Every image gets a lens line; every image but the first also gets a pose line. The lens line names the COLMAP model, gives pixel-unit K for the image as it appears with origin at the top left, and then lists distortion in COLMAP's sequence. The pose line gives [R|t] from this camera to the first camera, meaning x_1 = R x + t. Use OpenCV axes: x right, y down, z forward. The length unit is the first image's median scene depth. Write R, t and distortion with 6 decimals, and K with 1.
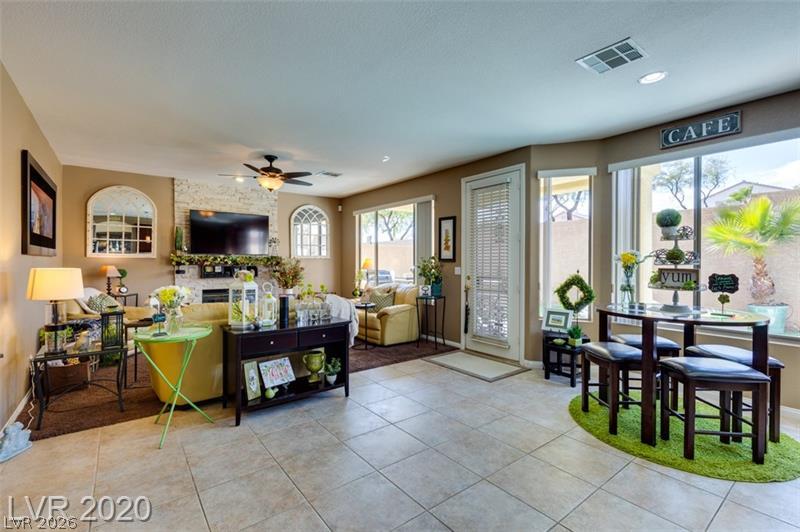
lens RADIAL K [[360.7, 0, 399.5], [0, 360.7, 262.8], [0, 0, 1]] dist [0.006786, -0.000439]
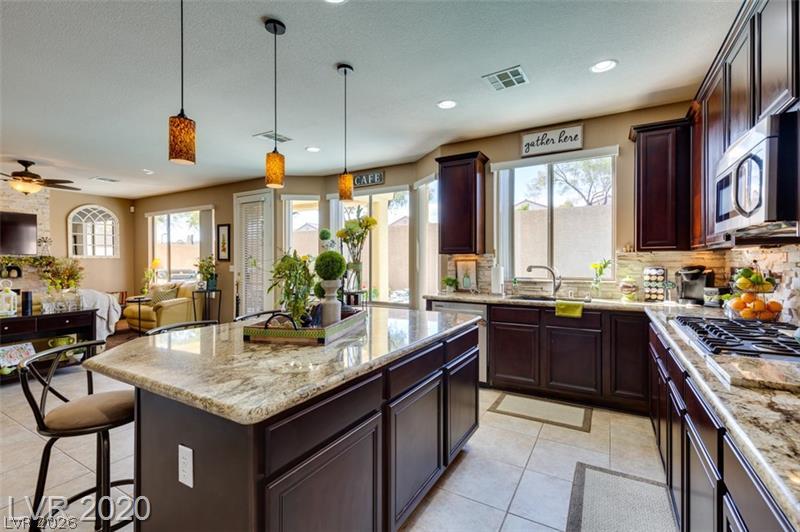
lens RADIAL K [[360.7, 0, 399.5], [0, 360.7, 262.8], [0, 0, 1]] dist [0.006786, -0.000439]
pose [[0.928406, -0.004857, 0.371536, 0.254422], [0.004120, 0.999988, 0.002777, 0.001508], [-0.371544, -0.001047, 0.928415, -0.378886]]
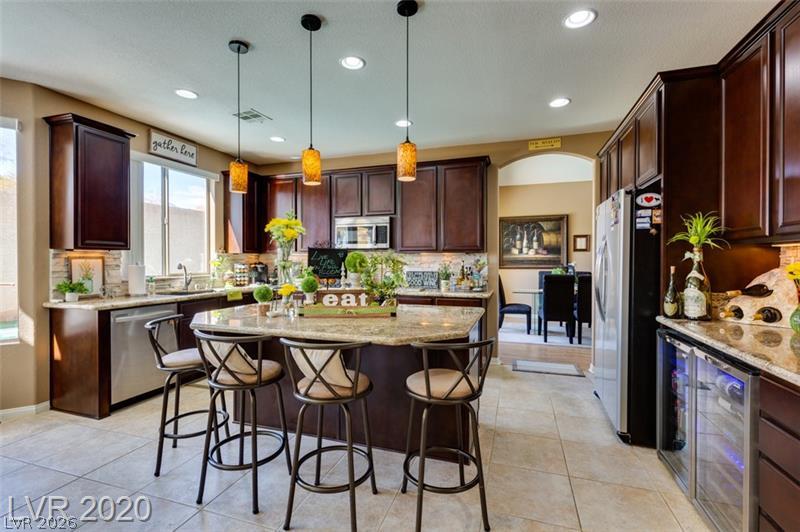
lens RADIAL K [[360.7, 0, 399.5], [0, 360.7, 262.8], [0, 0, 1]] dist [0.006786, -0.000439]
pose [[-0.558359, -0.009063, 0.829550, -0.110021], [-0.001690, 0.999951, 0.009787, 0.000708], [-0.829598, 0.004063, -0.558347, 0.188273]]
